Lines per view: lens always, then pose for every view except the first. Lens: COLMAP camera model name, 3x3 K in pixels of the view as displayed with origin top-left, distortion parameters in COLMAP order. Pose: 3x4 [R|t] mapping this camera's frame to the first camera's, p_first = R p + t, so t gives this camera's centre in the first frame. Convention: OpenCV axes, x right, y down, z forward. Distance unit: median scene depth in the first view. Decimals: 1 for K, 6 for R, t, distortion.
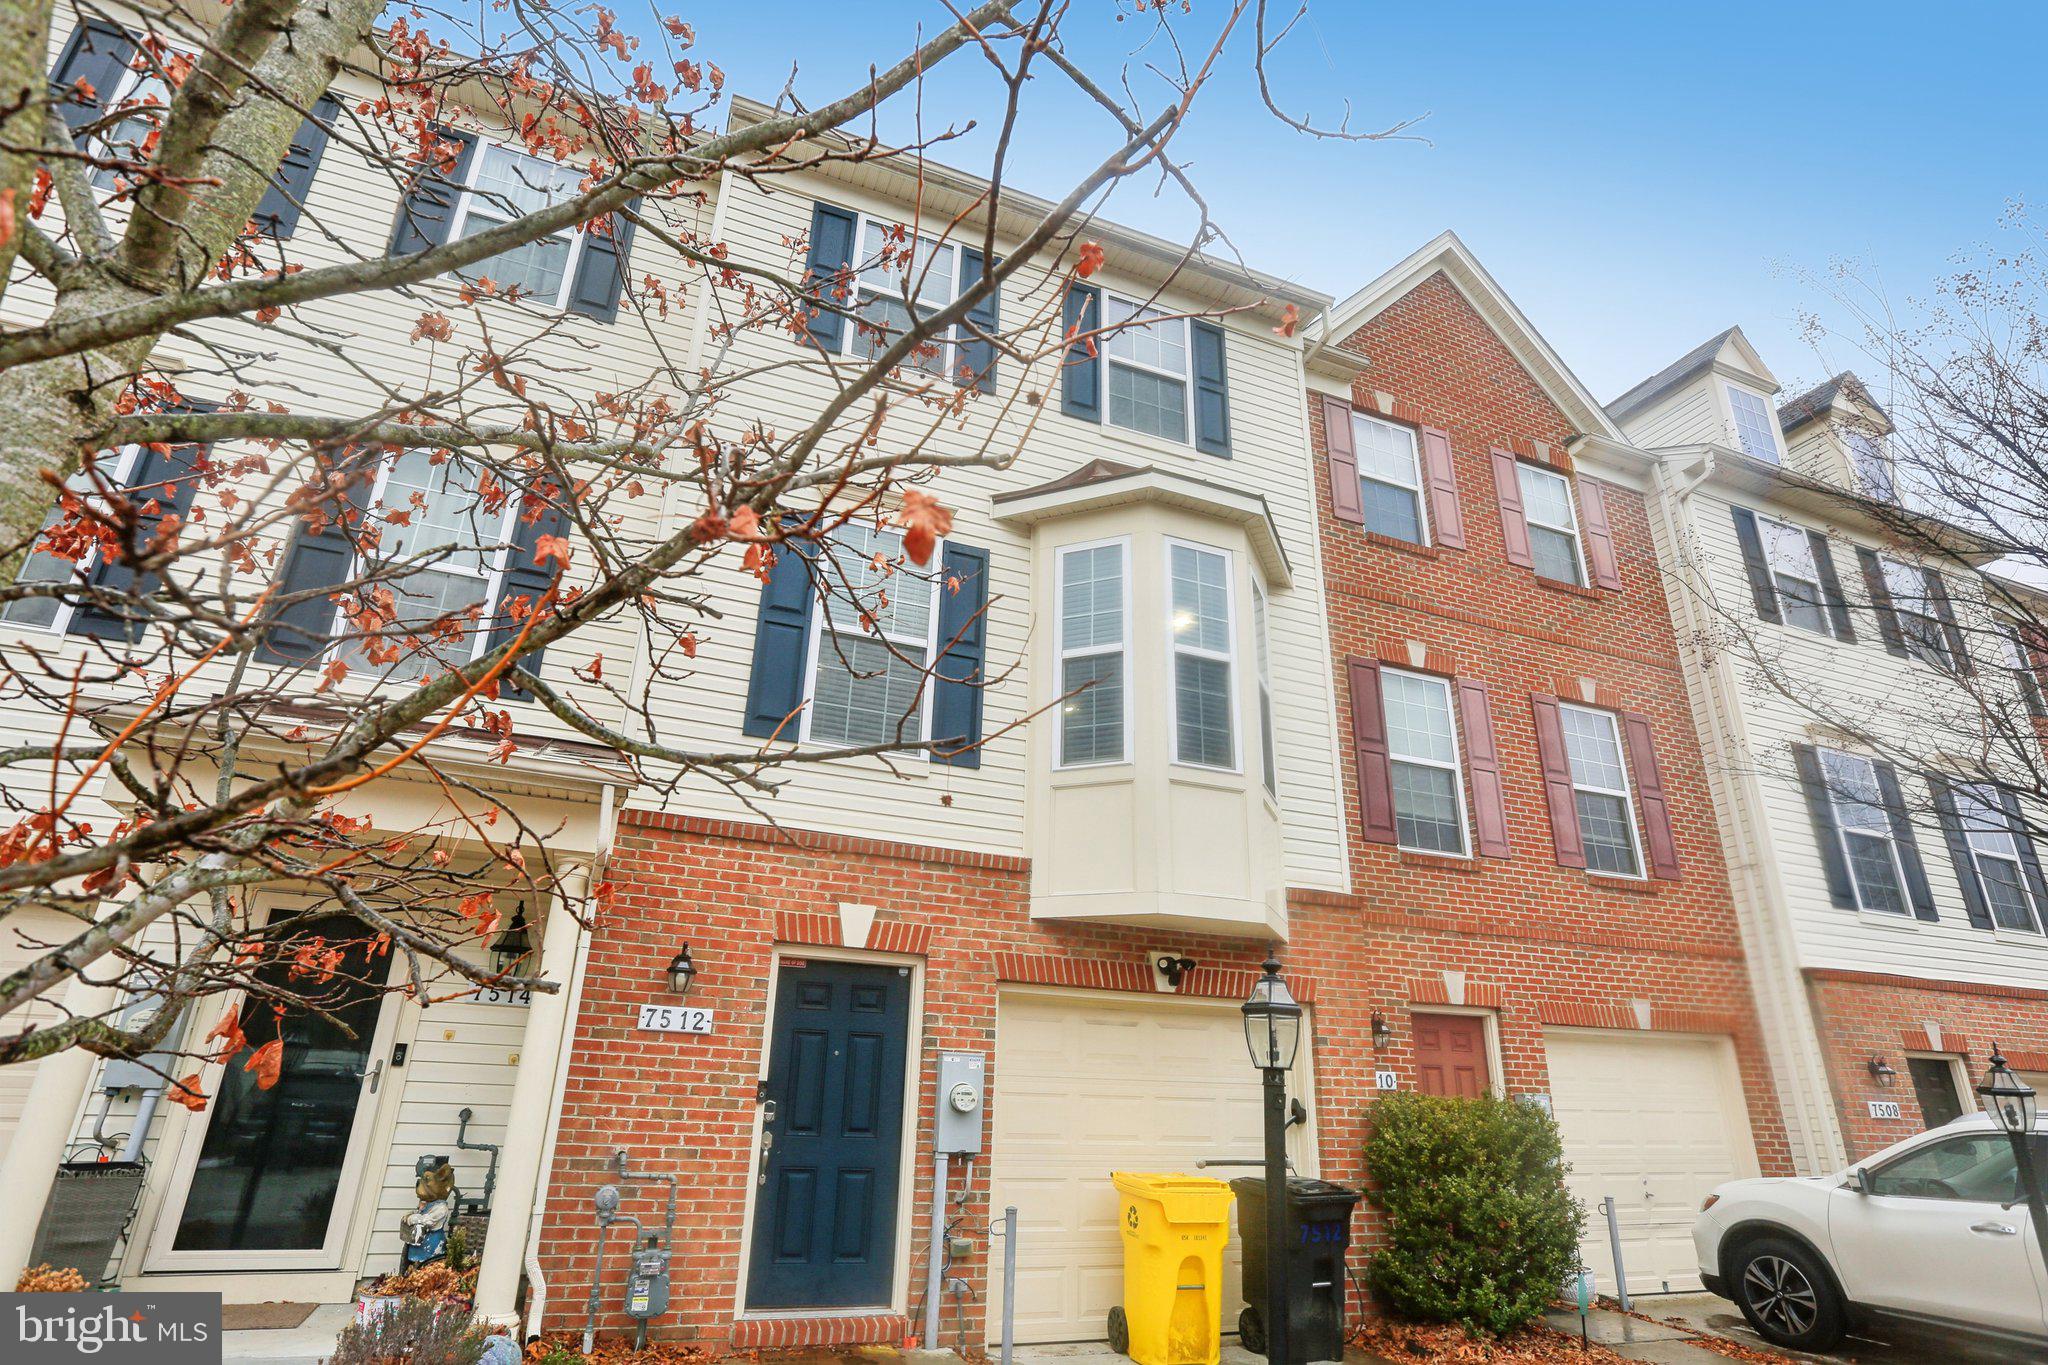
lens RADIAL K [[1080.5, 0, 999.5], [0, 1080.5, 681.6], [0, 0, 1]] dist [-0.074232, 0.047518]
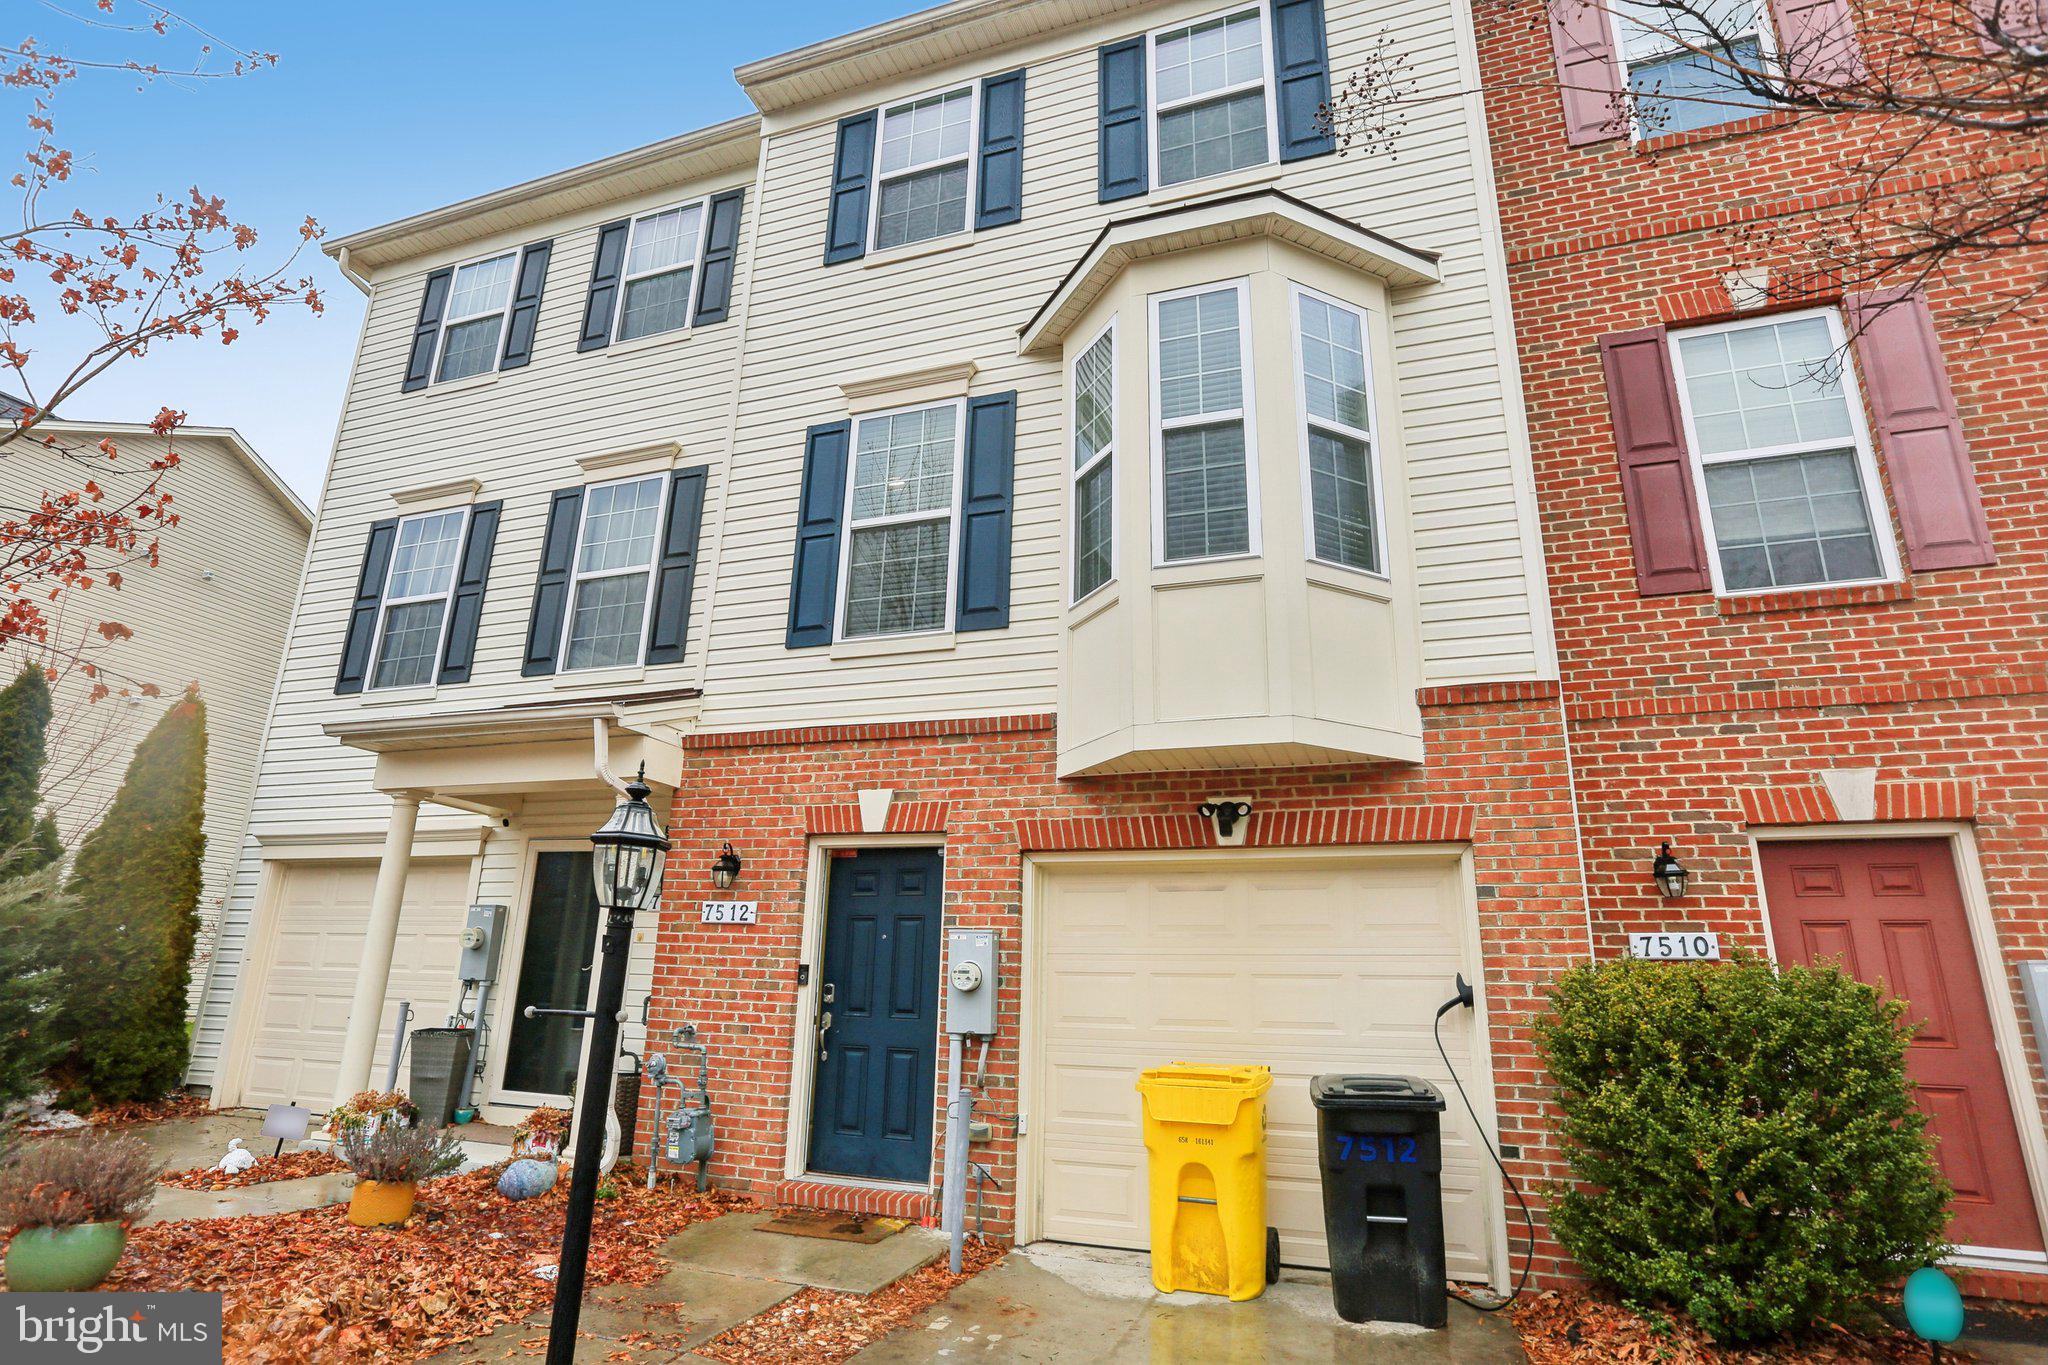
lens RADIAL K [[1080.5, 0, 999.5], [0, 1080.5, 681.6], [0, 0, 1]] dist [-0.074232, 0.047518]
pose [[0.745169, -0.197756, -0.636880, 0.600945], [0.240565, 0.970430, -0.019858, 0.154859], [0.621974, -0.138414, 0.770707, 0.309238]]
